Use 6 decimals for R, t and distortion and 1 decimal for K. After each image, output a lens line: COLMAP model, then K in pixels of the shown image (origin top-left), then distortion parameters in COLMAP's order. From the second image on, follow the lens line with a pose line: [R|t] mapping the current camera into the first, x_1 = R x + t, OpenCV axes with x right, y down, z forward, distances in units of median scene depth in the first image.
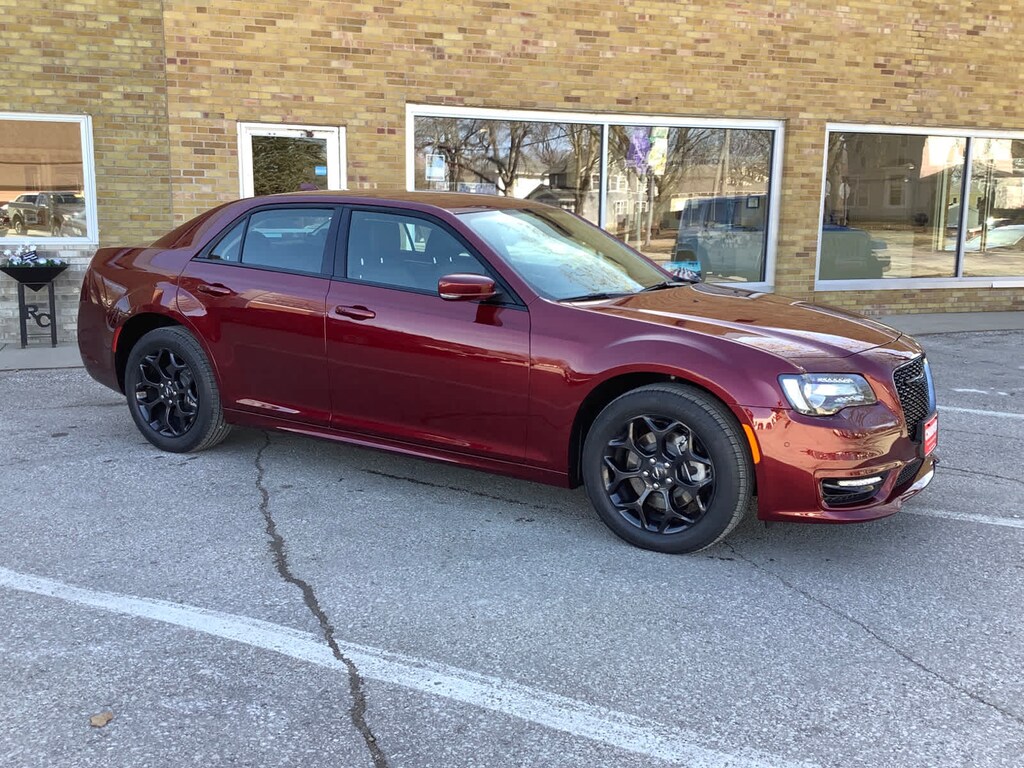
lens RADIAL K [[1039.4, 0, 511.0], [0, 1039.4, 389.1], [0, 0, 1]] dist [0.028609, 0.000000]
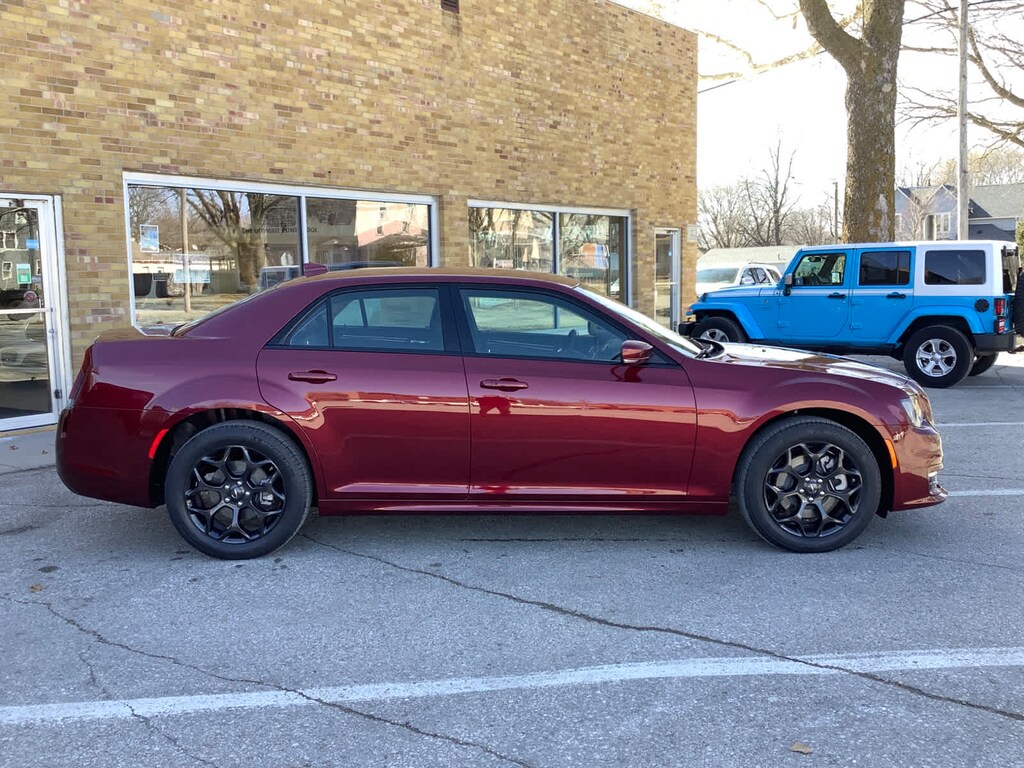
lens RADIAL K [[1039.4, 0, 511.5], [0, 1039.4, 381.1], [0, 0, 1]] dist [0.028609, 0.000000]
pose [[0.835652, -0.080679, 0.543302, -0.342242], [0.116347, 0.992708, -0.031539, -0.020687], [-0.536795, 0.089567, 0.838945, 0.054387]]
